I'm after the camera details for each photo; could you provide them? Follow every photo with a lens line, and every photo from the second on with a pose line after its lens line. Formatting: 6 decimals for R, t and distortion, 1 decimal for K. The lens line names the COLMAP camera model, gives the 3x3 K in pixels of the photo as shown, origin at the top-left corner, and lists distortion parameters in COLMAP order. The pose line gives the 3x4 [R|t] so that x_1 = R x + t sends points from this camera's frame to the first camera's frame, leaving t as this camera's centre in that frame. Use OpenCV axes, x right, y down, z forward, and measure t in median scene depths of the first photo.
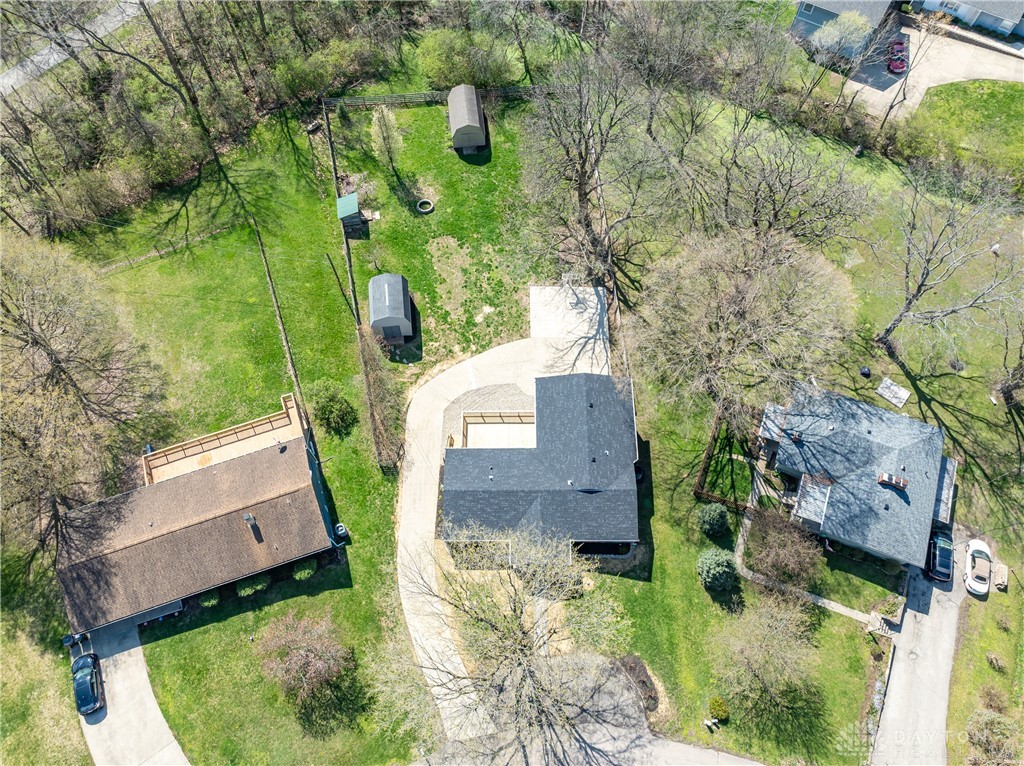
lens RADIAL K [[735.8, 0, 502.9], [0, 735.8, 373.1], [0, 0, 1]] dist [-0.025229, 0.009170]
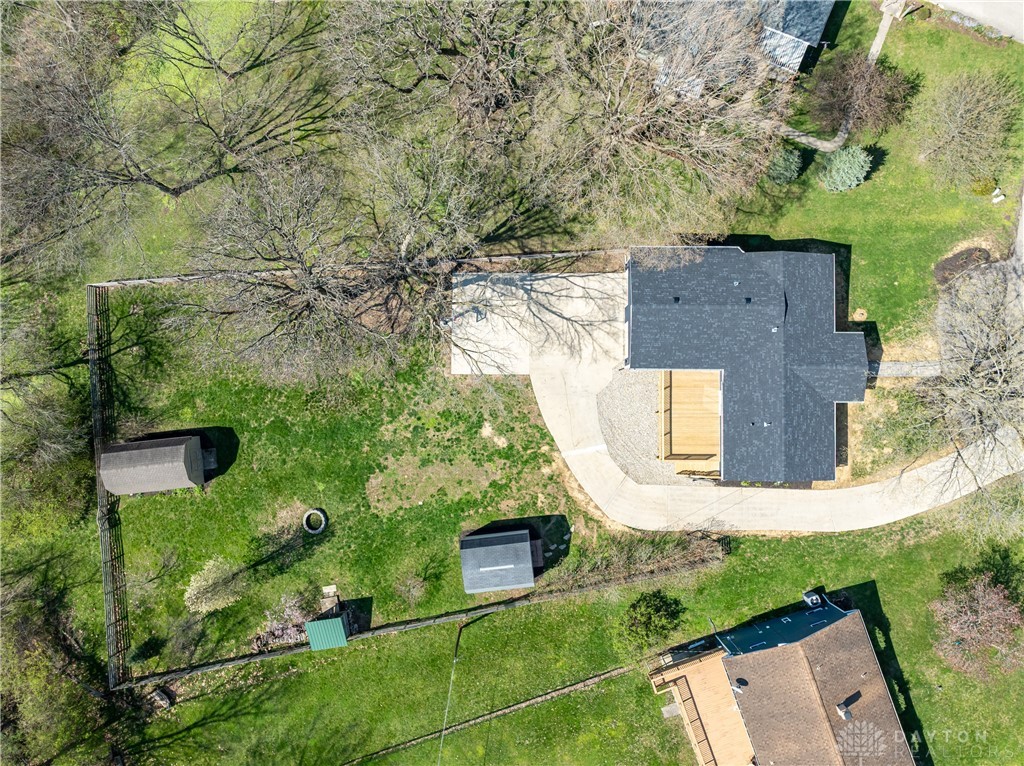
lens RADIAL K [[779.4, 0, 518.2], [0, 779.4, 385.3], [0, 0, 1]] dist [-0.029650, 0.007355]
pose [[0.001094, -0.999345, 0.036175, -0.003597], [0.906093, 0.016295, 0.422764, -0.440034], [-0.423077, 0.032315, 0.905517, 0.292955]]
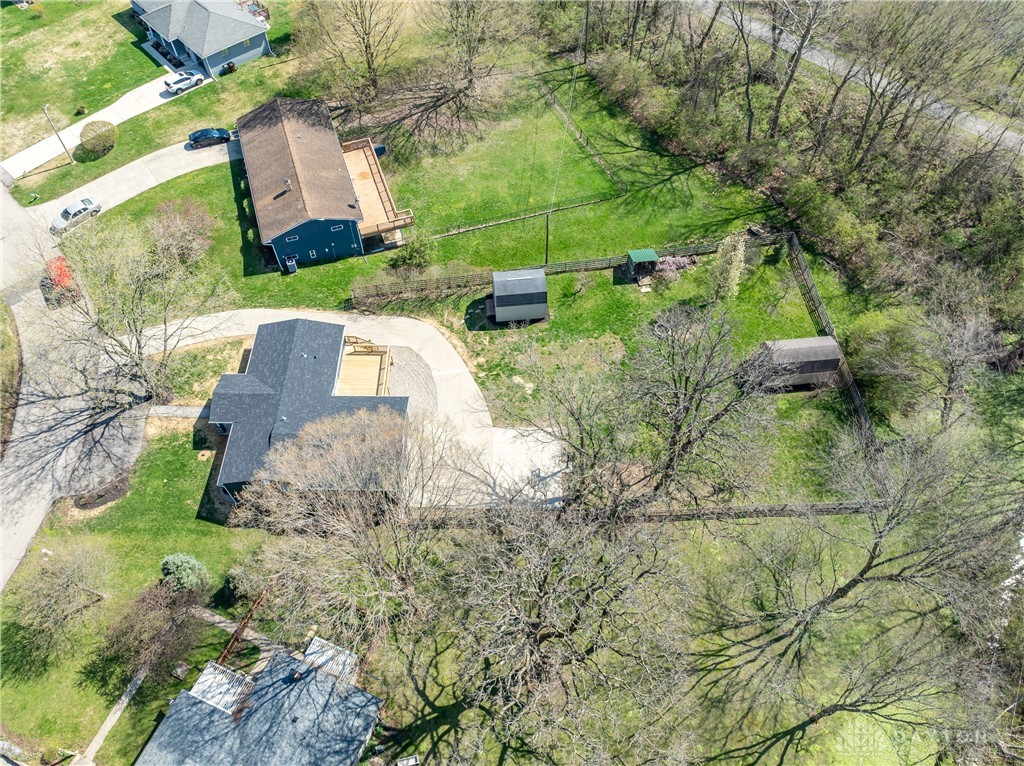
lens RADIAL K [[735.8, 0, 502.9], [0, 735.8, 373.1], [0, 0, 1]] dist [-0.025229, 0.009170]
pose [[-0.011815, 0.829511, -0.558365, 0.530570], [-0.897637, 0.237238, 0.371437, -0.447239], [0.440576, 0.505598, 0.741797, 0.329668]]
